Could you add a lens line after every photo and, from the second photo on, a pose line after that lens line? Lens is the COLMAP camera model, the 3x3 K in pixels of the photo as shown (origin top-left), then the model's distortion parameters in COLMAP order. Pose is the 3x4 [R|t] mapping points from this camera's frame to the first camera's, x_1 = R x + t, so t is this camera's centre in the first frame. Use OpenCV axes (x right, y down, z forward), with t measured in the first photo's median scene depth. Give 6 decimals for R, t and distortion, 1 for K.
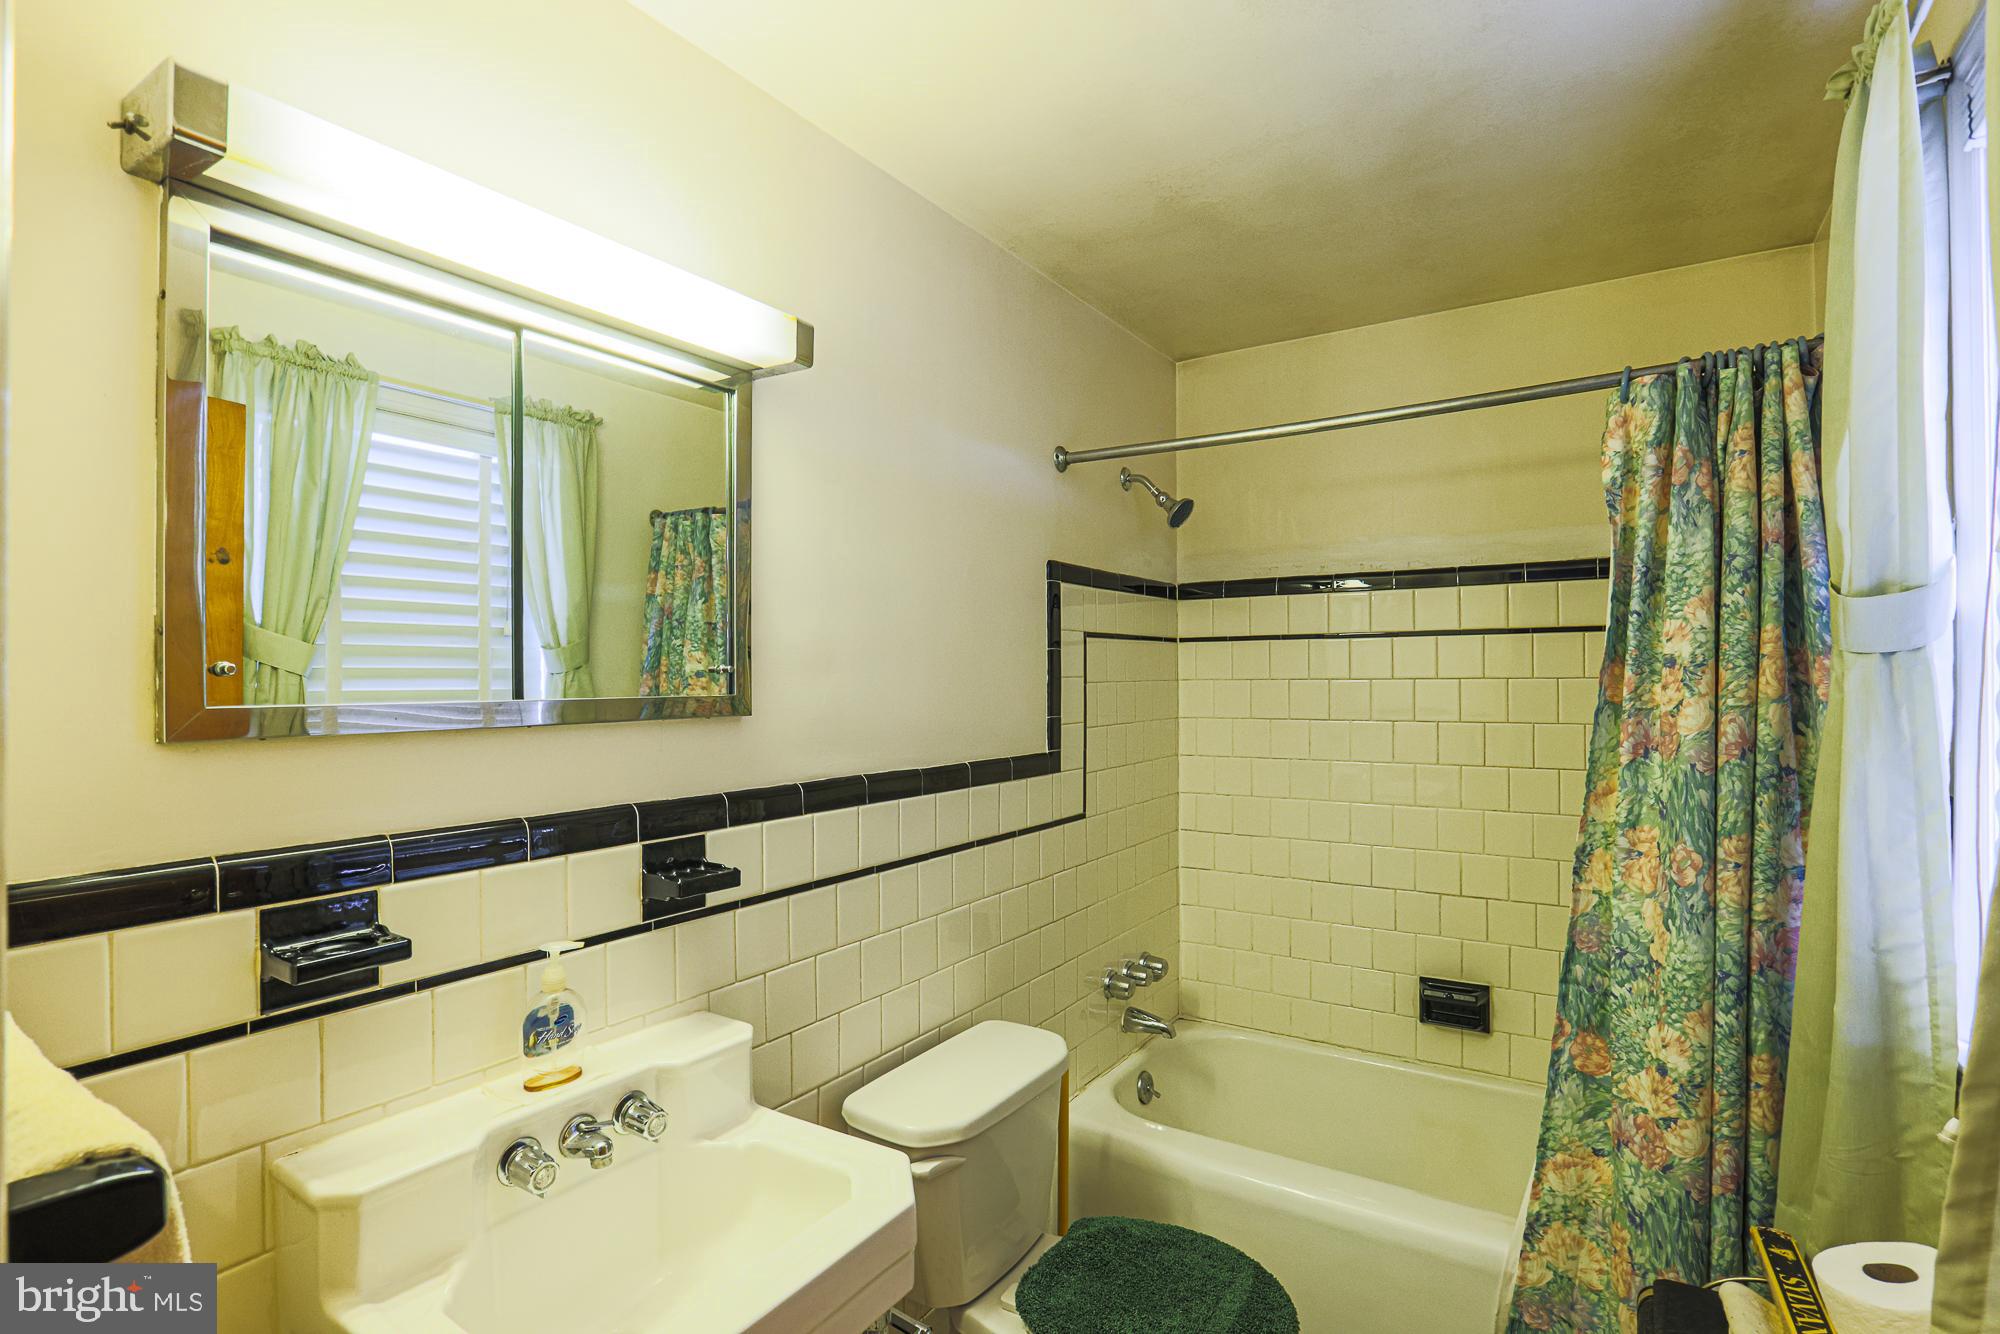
lens RADIAL K [[964.6, 0, 993.6], [0, 964.6, 646.5], [0, 0, 1]] dist [-0.043945, 0.015187]
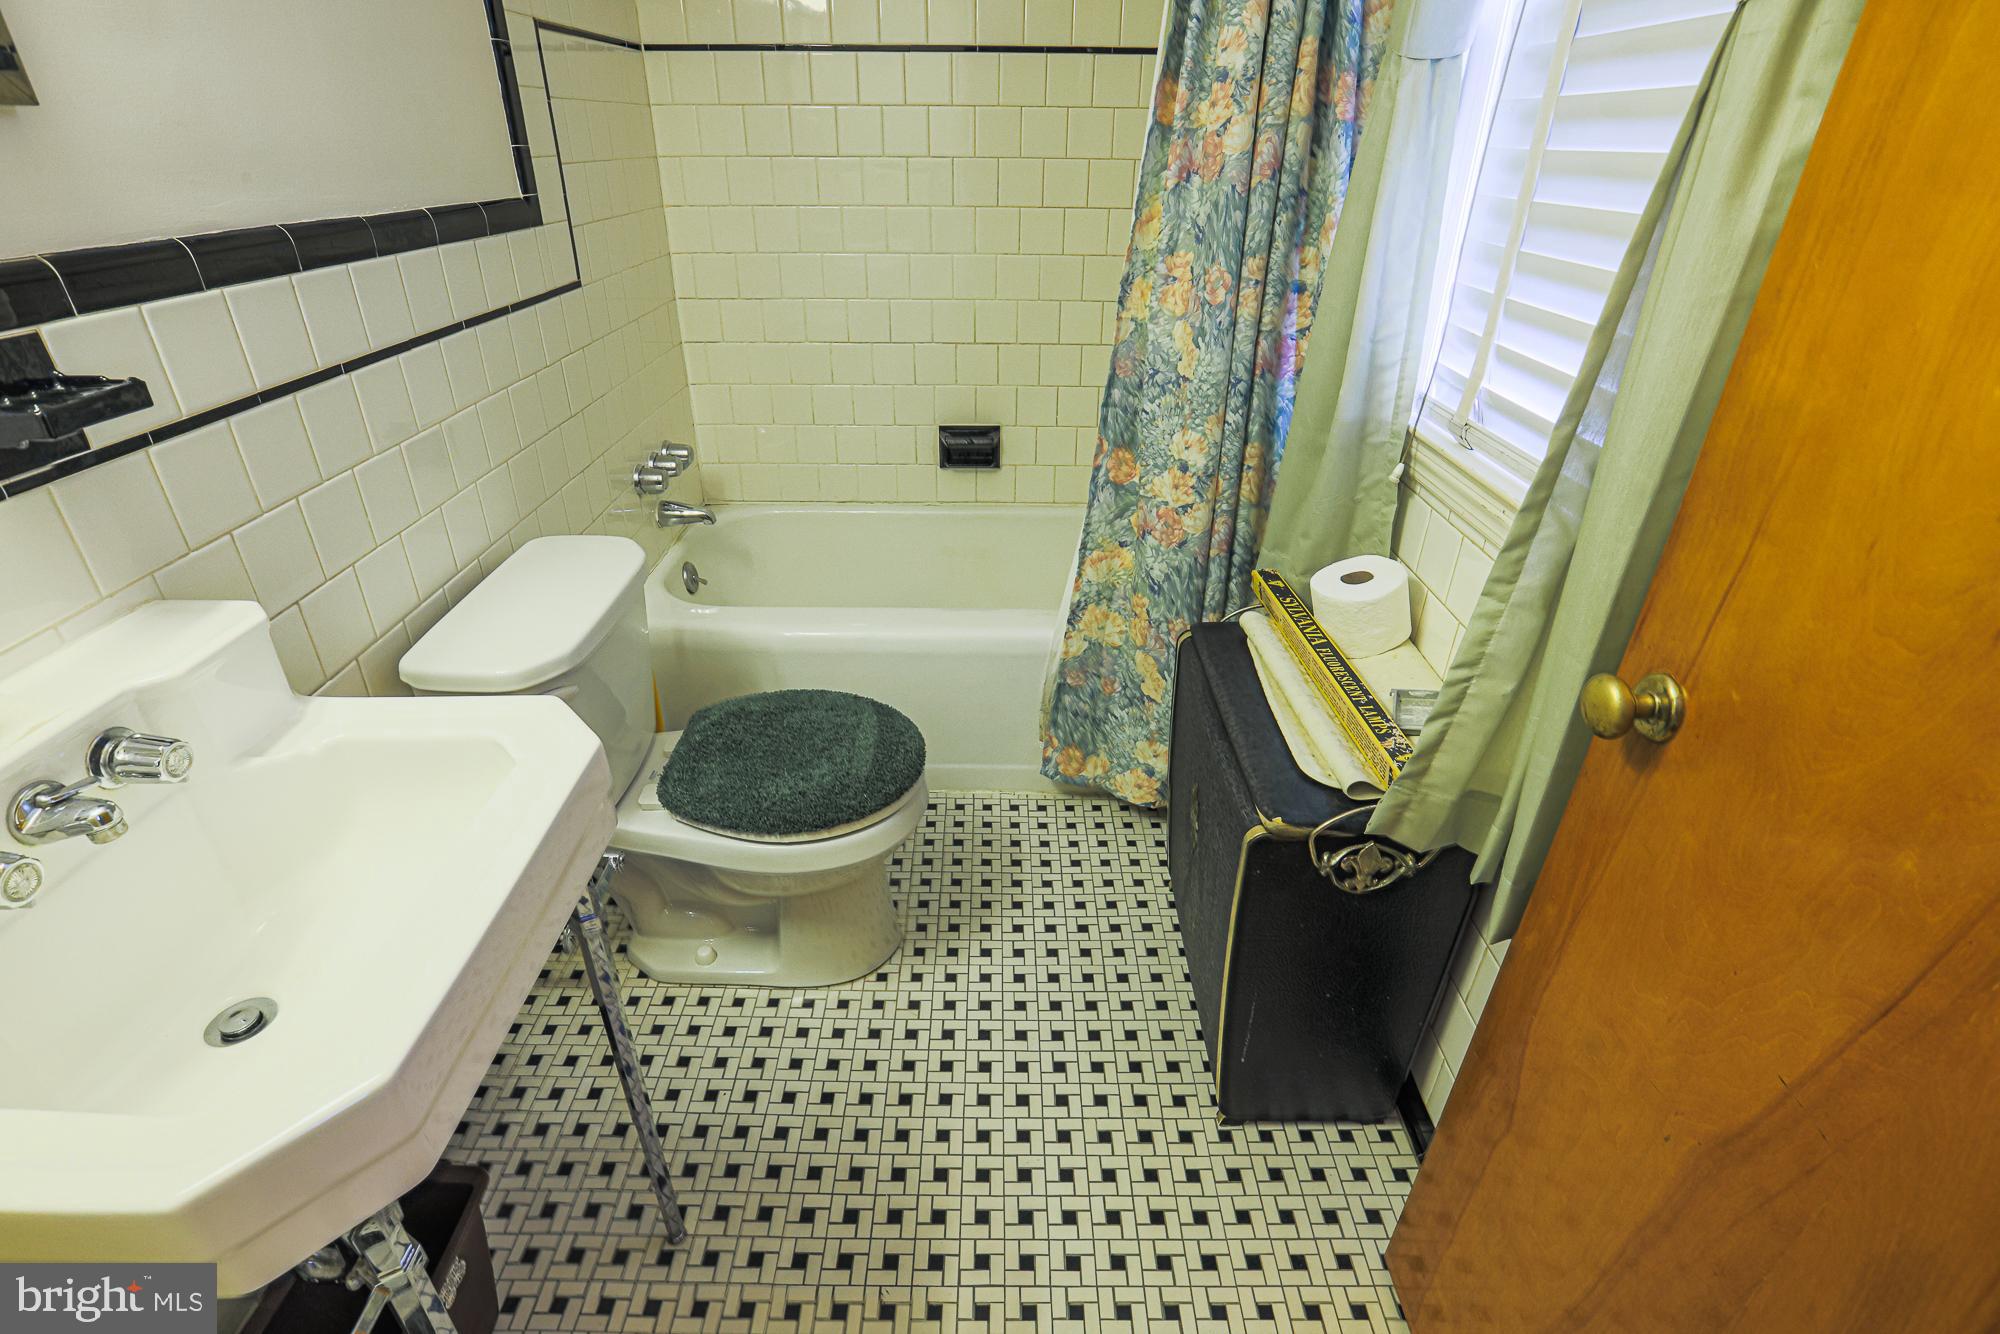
lens RADIAL K [[964.6, 0, 993.6], [0, 964.6, 646.5], [0, 0, 1]] dist [-0.043945, 0.015187]
pose [[0.831300, -0.248135, 0.497362, -0.137401], [-0.032153, 0.871853, 0.488710, 0.061895], [-0.554893, -0.422257, 0.716794, 0.169154]]
